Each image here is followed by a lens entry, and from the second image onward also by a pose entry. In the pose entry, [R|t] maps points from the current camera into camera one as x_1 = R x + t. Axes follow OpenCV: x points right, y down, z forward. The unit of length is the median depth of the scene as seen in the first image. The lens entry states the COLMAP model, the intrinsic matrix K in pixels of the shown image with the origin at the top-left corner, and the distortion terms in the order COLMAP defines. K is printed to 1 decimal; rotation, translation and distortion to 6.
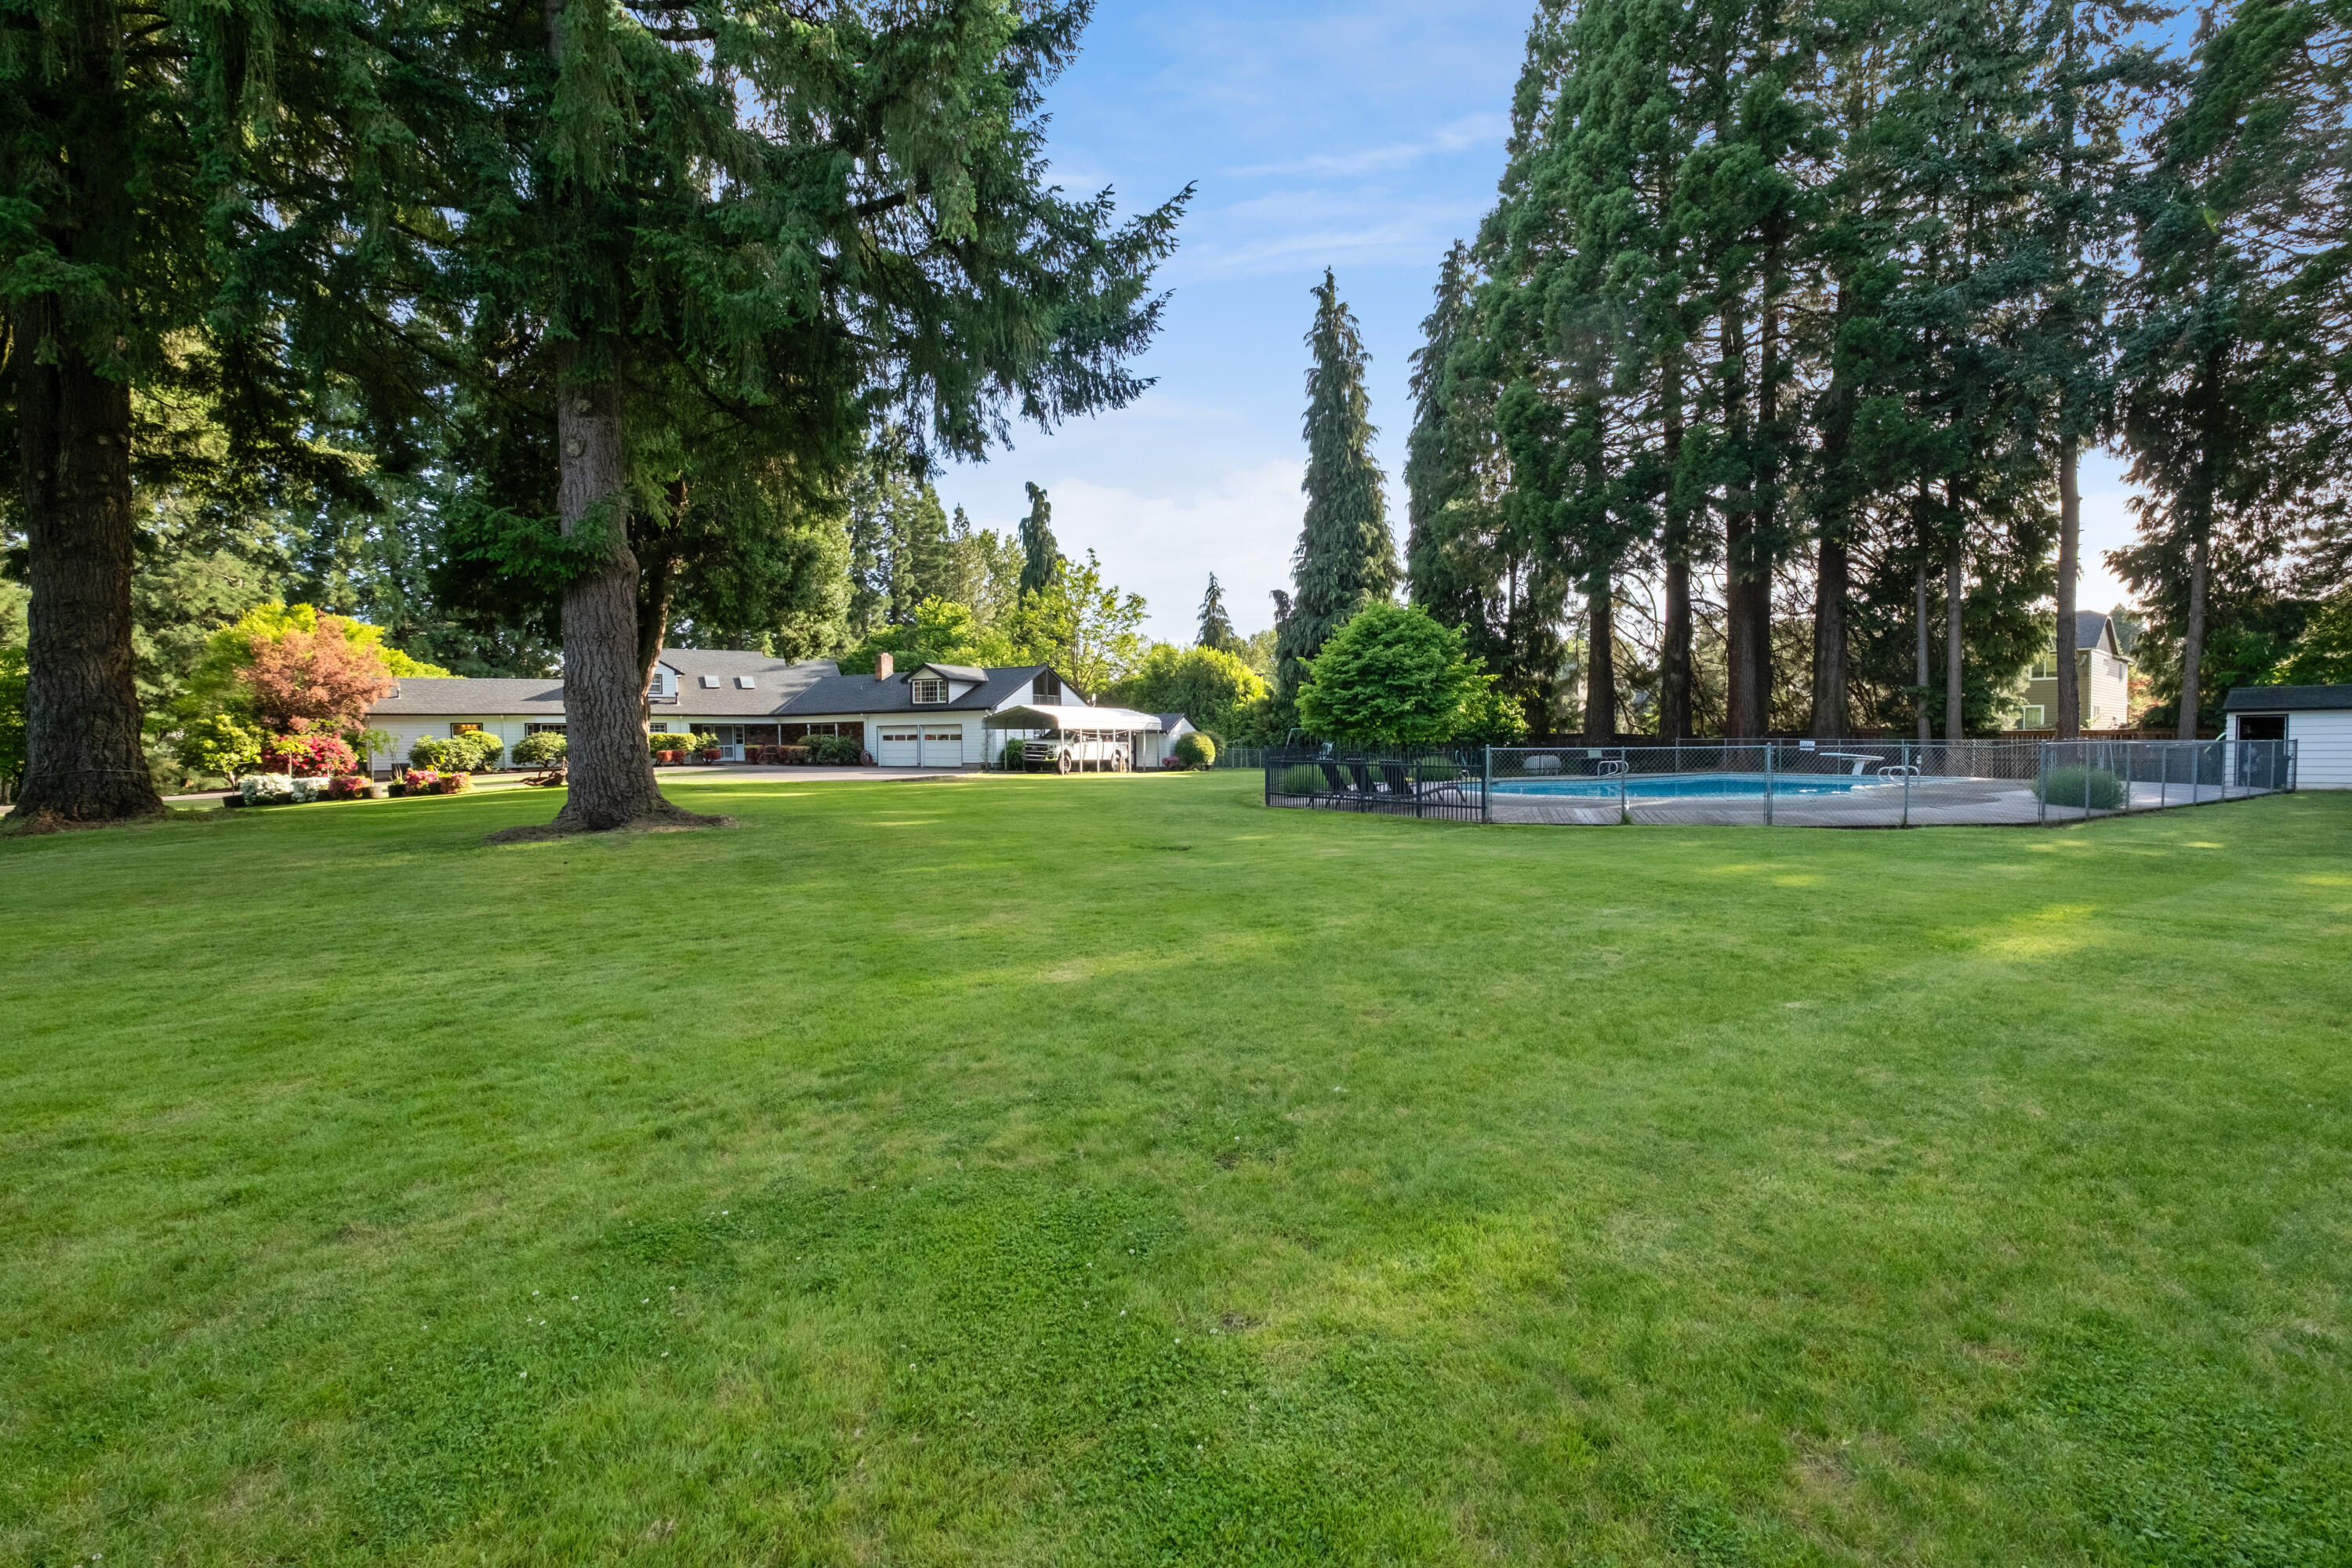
lens RADIAL K [[1024.0, 0, 1169.2], [0, 1024.0, 744.0], [0, 0, 1]] dist [0.000185, 0.000161]
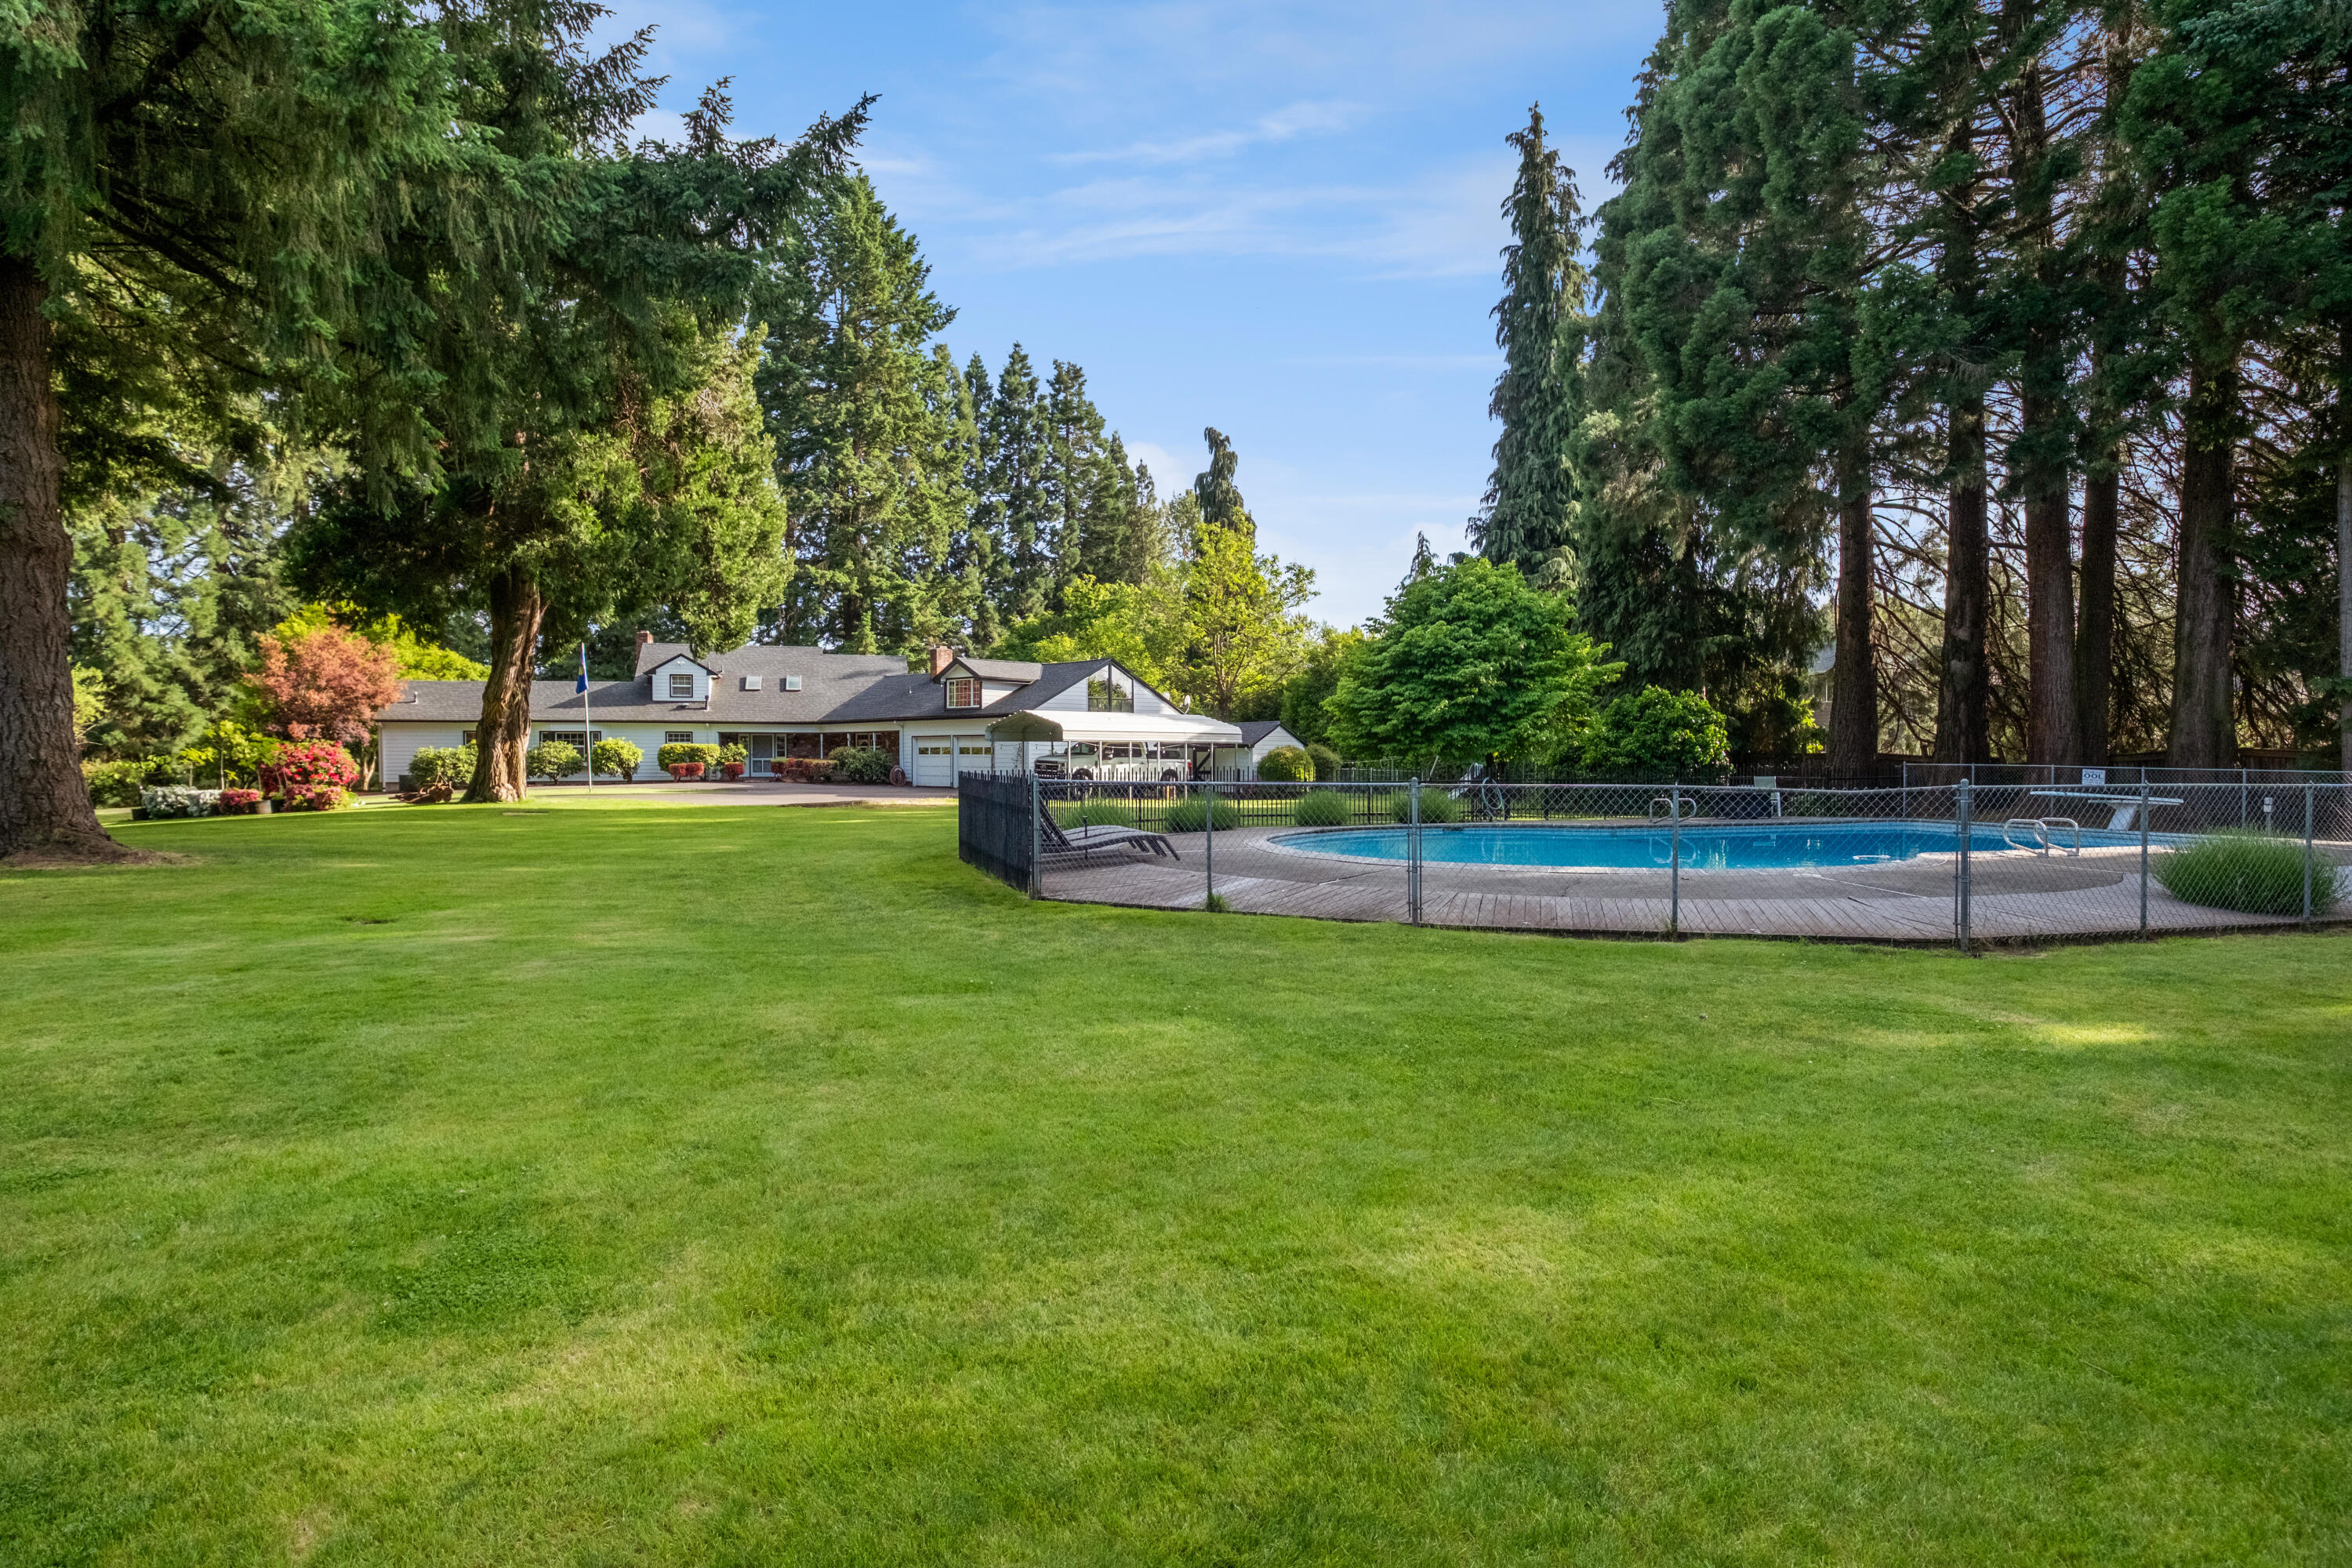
lens RADIAL K [[1279.3, 0, 1184.1], [0, 1279.3, 744.2], [0, 0, 1]] dist [-0.002100, -0.000432]
pose [[0.962141, 0.006732, -0.272469, 0.199409], [-0.009778, 0.999904, -0.009822, -0.003527], [0.272376, 0.012114, 0.962115, 0.083915]]
